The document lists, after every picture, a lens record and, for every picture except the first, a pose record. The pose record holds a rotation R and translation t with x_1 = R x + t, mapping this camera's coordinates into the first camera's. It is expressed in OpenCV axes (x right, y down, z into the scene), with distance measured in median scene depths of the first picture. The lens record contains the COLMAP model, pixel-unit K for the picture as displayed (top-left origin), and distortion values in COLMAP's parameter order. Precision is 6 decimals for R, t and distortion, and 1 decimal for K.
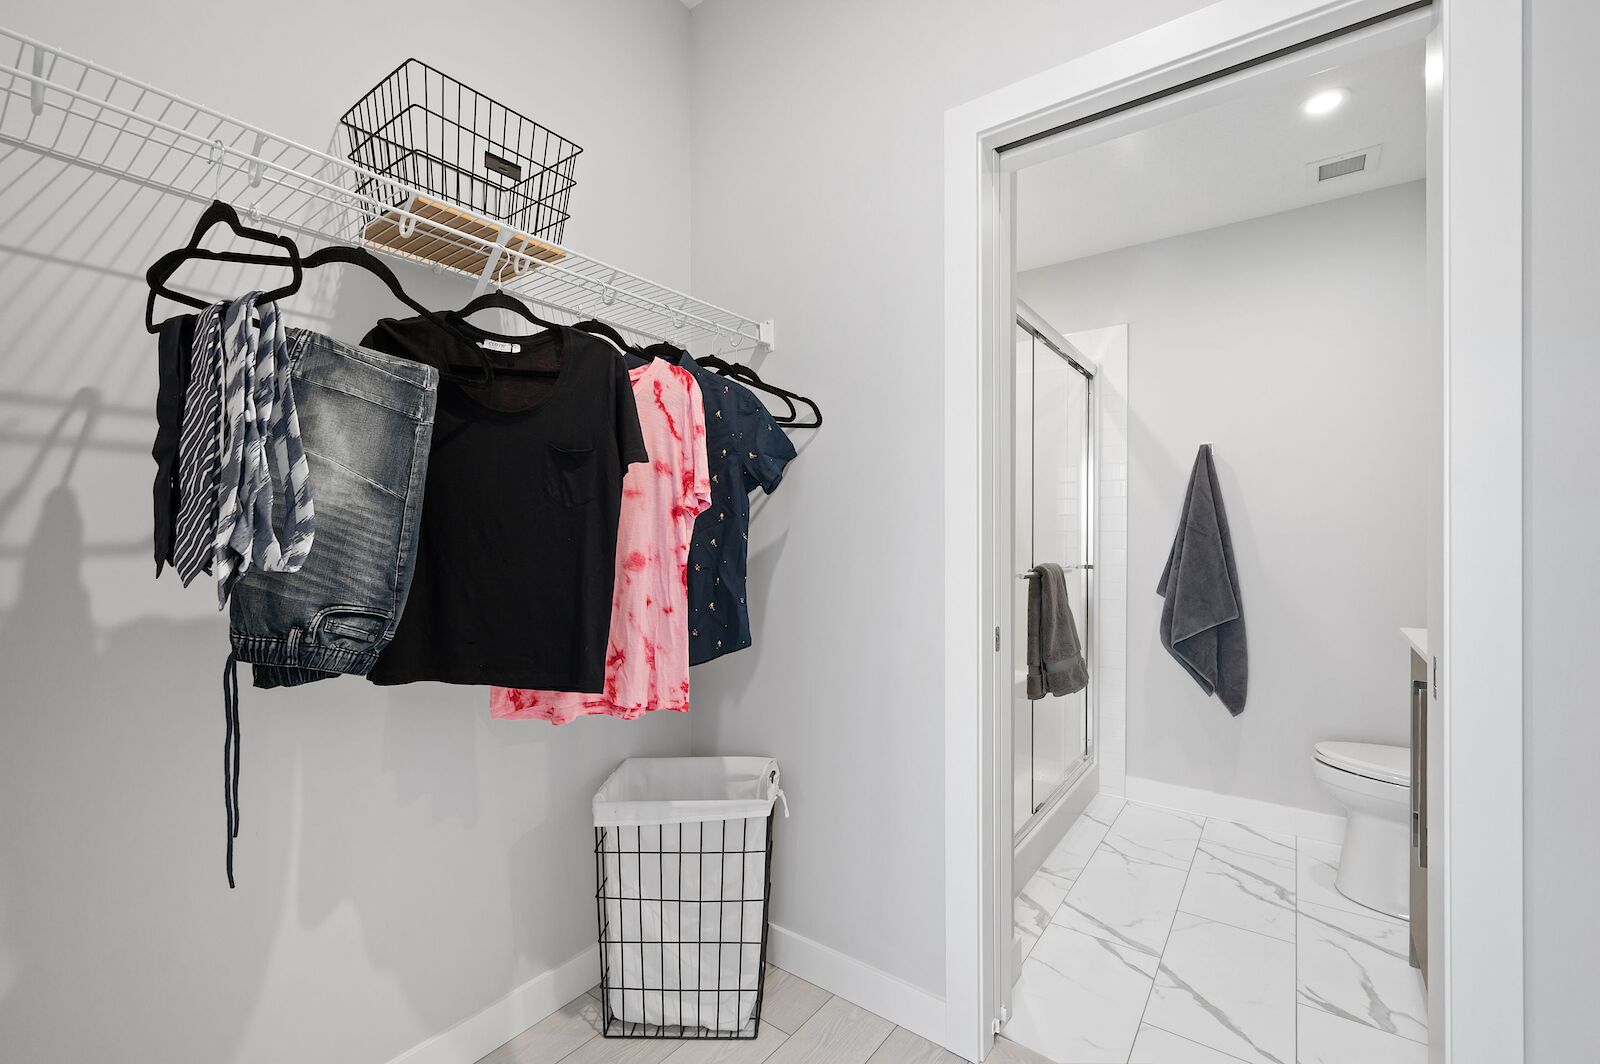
lens RADIAL K [[662.1, 0, 802.8], [0, 662.1, 542.0], [0, 0, 1]] dist [-0.001326, -0.000021]
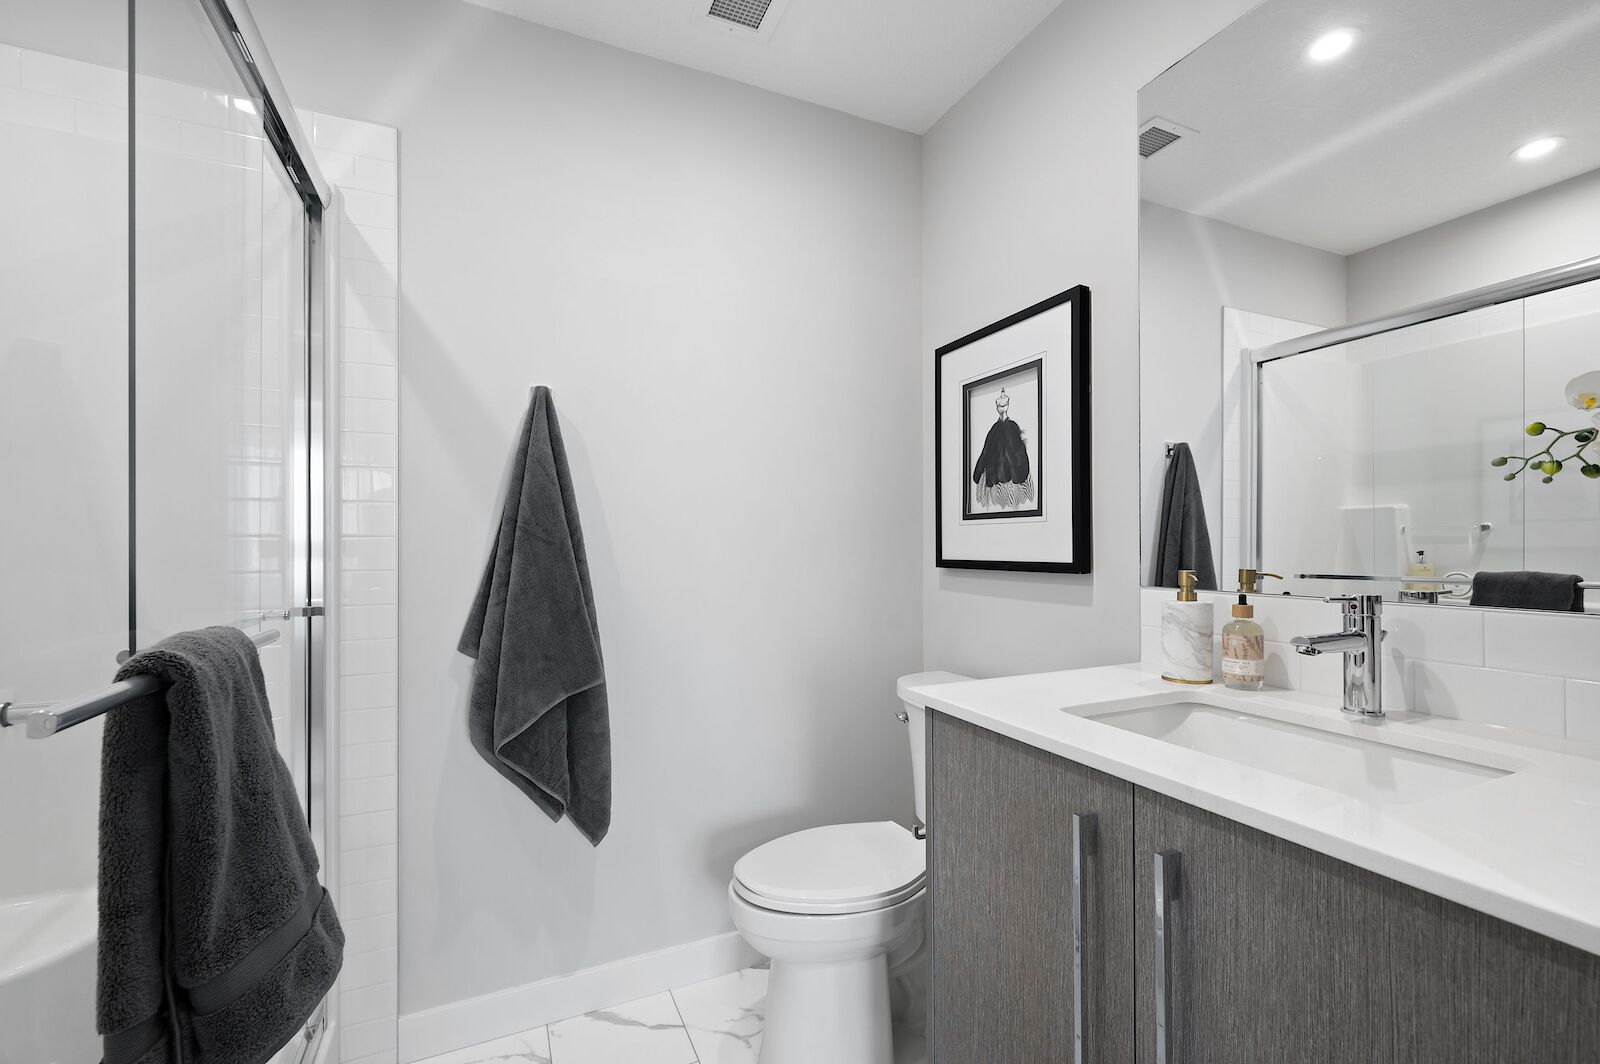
lens RADIAL K [[662.1, 0, 802.8], [0, 662.1, 542.0], [0, 0, 1]] dist [-0.001326, -0.000021]
pose [[0.462995, 0.001186, 0.886360, 0.202843], [0.006847, 0.999964, -0.004914, -0.006471], [-0.886334, 0.008344, 0.462971, 0.540114]]
